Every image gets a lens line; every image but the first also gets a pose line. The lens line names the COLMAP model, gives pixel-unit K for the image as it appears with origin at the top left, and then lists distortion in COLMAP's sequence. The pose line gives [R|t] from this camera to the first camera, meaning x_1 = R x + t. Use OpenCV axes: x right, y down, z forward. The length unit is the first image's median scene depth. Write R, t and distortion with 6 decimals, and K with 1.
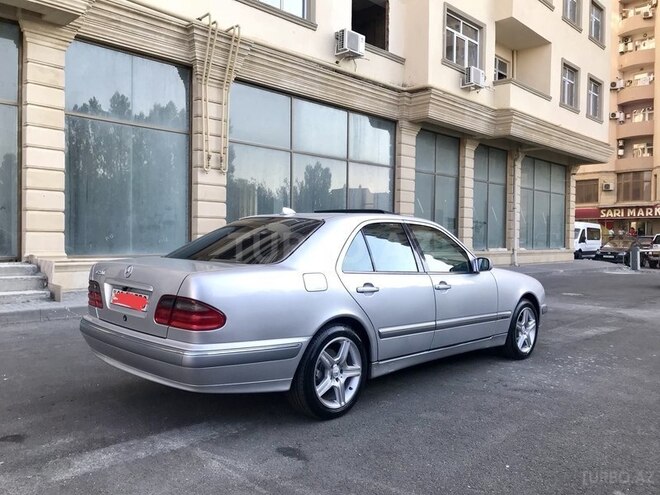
lens RADIAL K [[548.4, 0, 330.0], [0, 548.4, 247.5], [0, 0, 1]] dist [-0.015714, 0.002959]
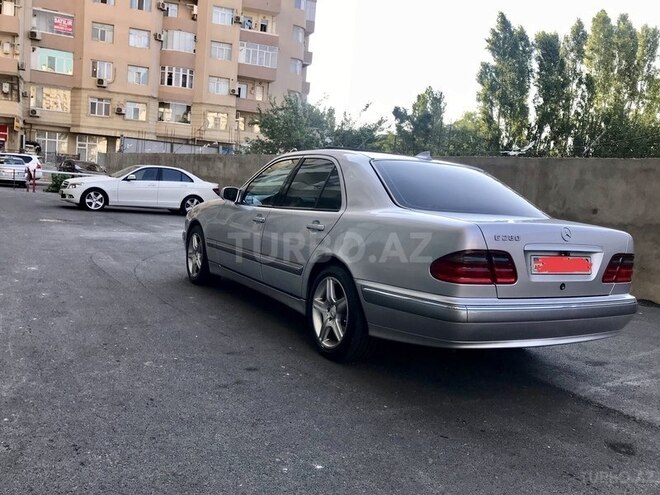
lens RADIAL K [[574.2, 0, 330.0], [0, 574.2, 247.5], [0, 0, 1]] dist [0.006748, 0.014197]
pose [[0.290482, -0.091386, 0.952506, -0.213928], [-0.057620, 0.991952, 0.112743, -0.002840], [-0.955144, -0.087634, 0.282879, 0.171486]]
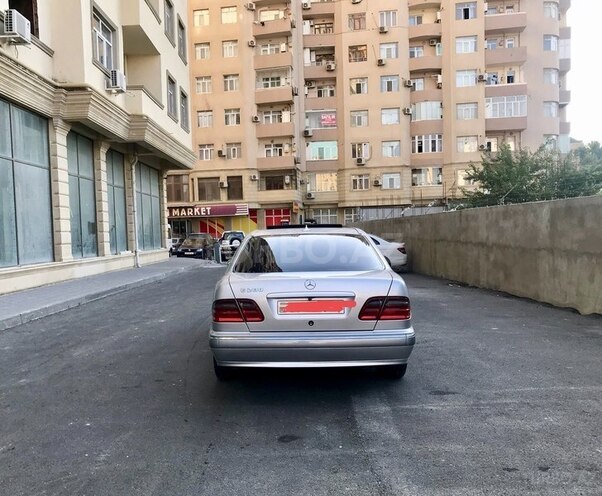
lens RADIAL K [[556.6, 0, 300.4], [0, 556.6, 274.6], [0, 0, 1]] dist [-0.011710, -0.012574]
pose [[0.736595, -0.080506, 0.671525, -0.185481], [0.048764, 0.996628, 0.065992, -0.008719], [-0.674573, -0.015864, 0.738037, 0.020726]]
